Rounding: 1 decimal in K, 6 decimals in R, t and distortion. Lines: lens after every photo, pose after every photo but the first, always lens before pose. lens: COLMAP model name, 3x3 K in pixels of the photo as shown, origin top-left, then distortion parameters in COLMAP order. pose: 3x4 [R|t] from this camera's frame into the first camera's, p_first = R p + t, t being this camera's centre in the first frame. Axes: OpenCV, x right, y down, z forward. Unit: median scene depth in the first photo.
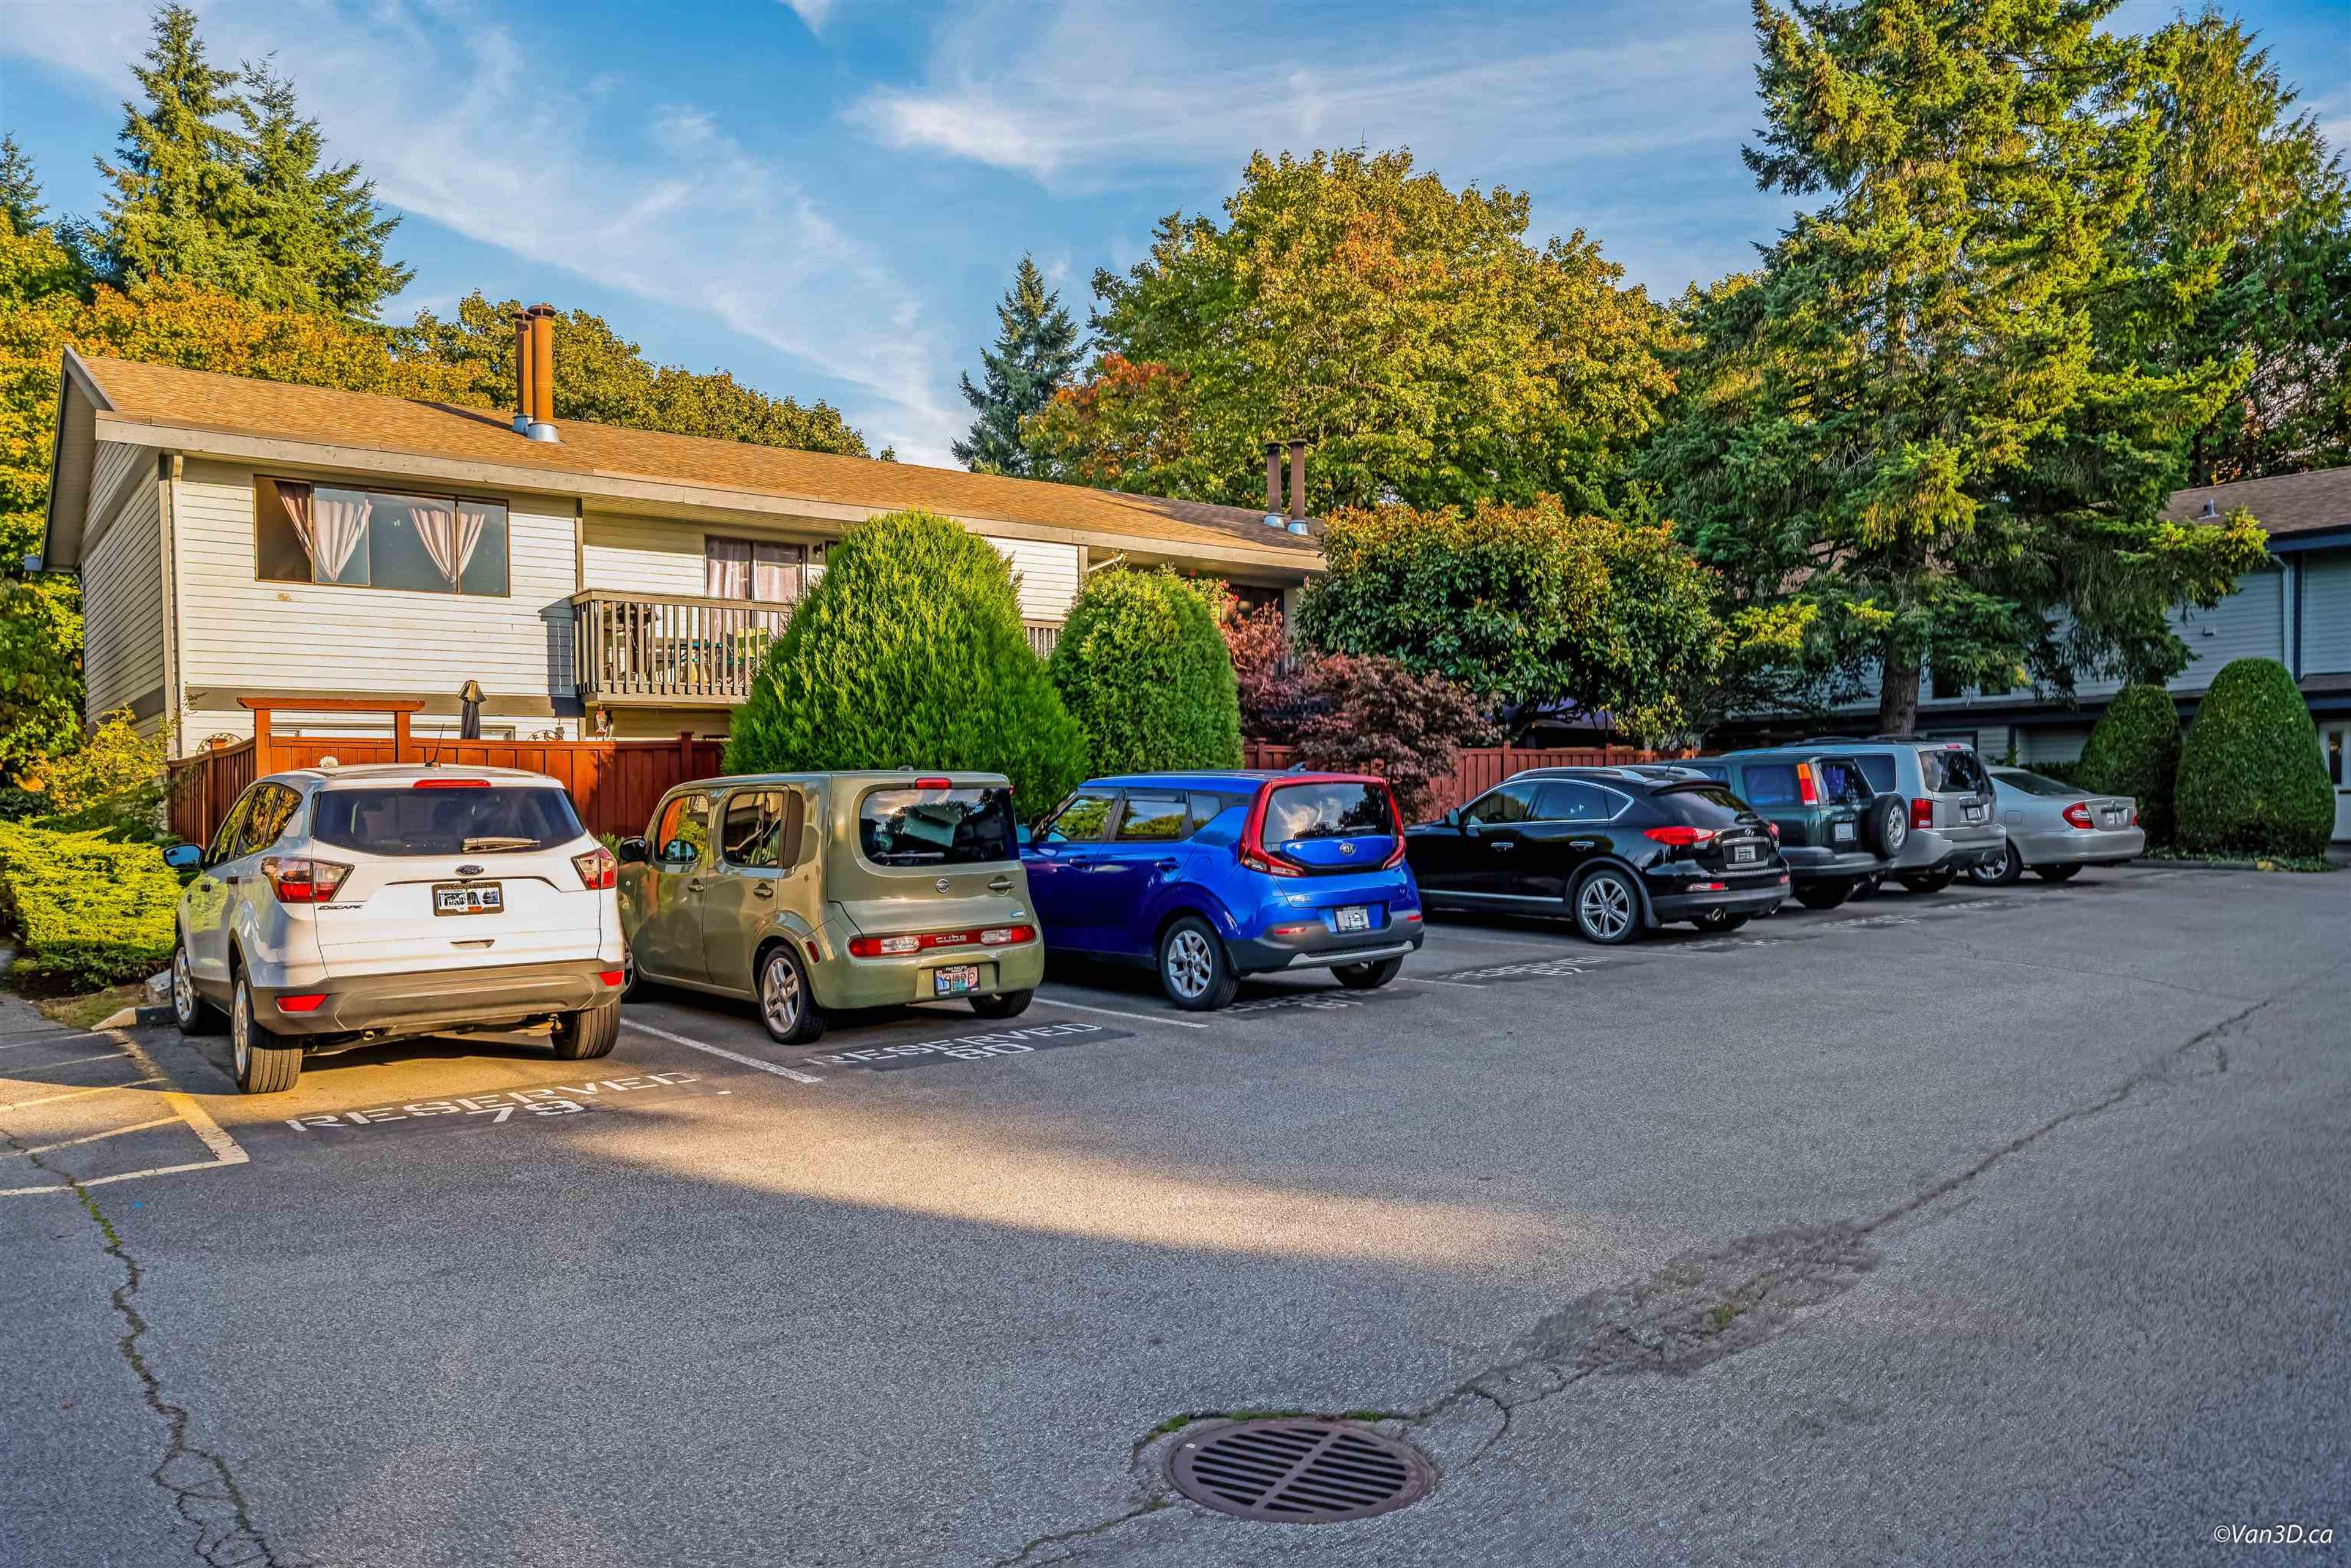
lens RADIAL K [[1609.6, 0, 1175.5], [0, 1609.6, 784.0], [0, 0, 1]] dist [0.005106, 0.003131]
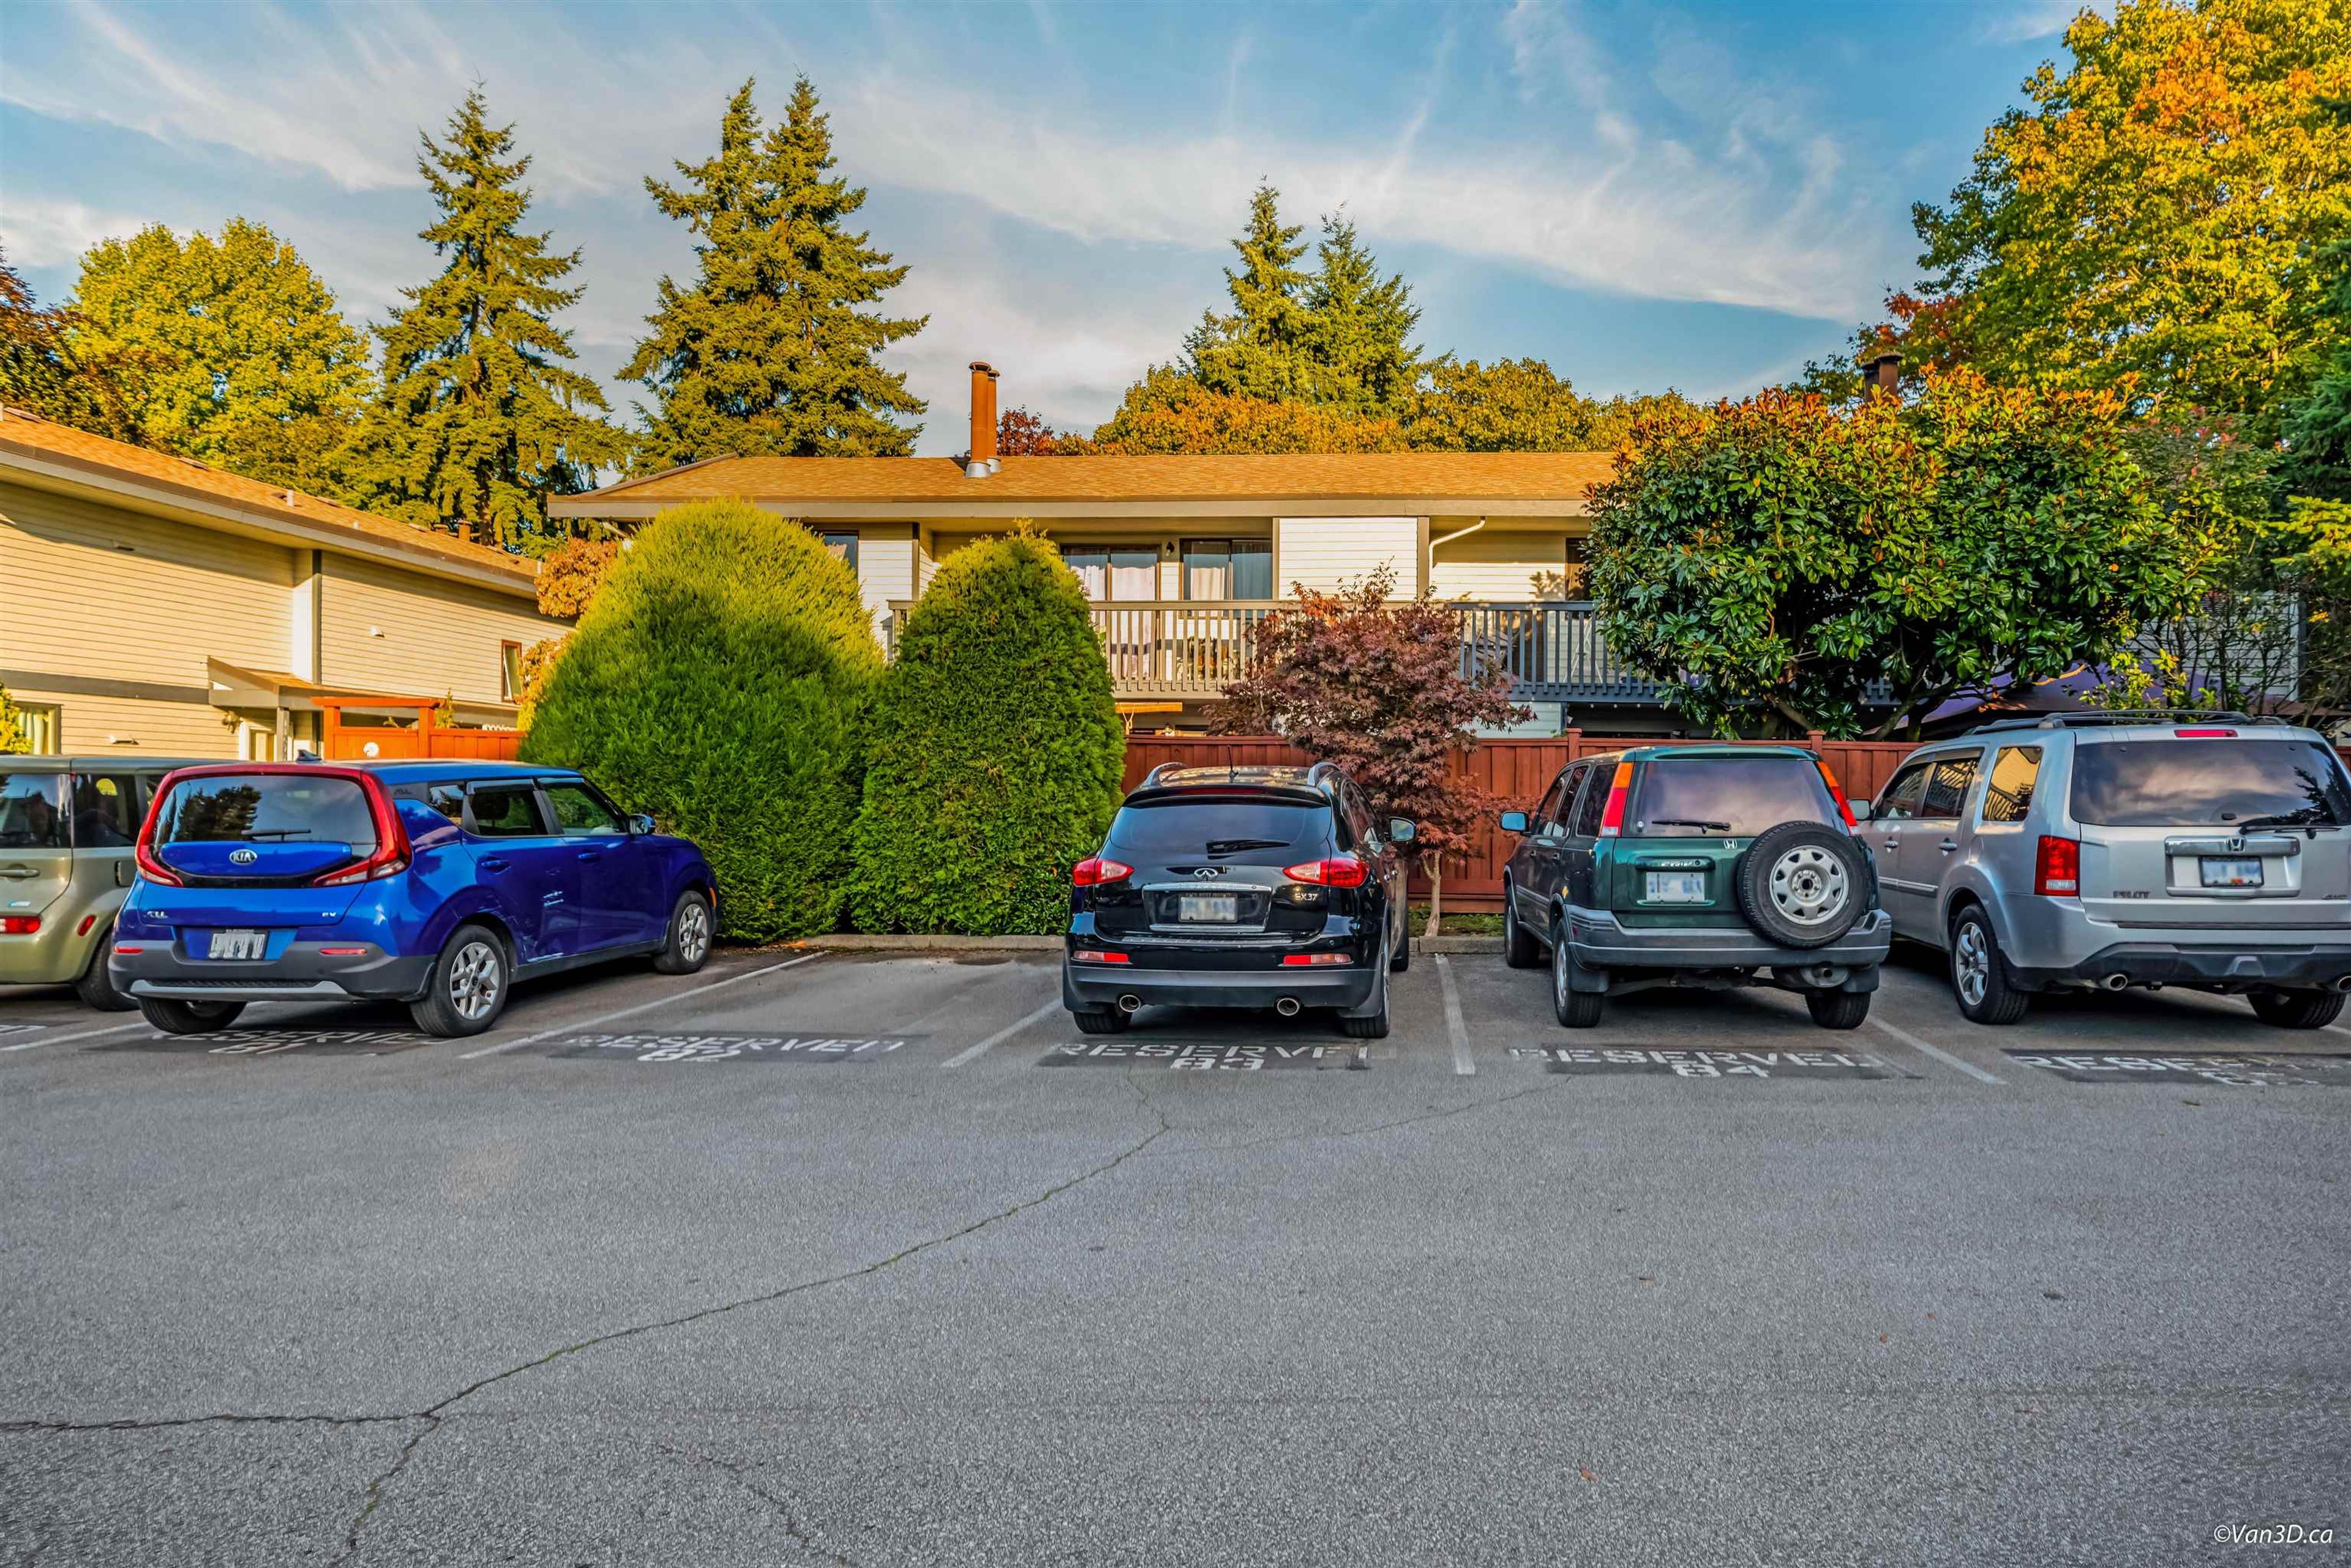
lens RADIAL K [[1389.7, 0, 1175.5], [0, 1389.7, 784.0], [0, 0, 1]] dist [0.000616, 0.000192]
pose [[0.731860, 0.023543, -0.681048, 0.283532], [-0.018943, 0.999720, 0.014202, -0.004373], [0.681192, 0.002507, 0.732101, 0.248328]]
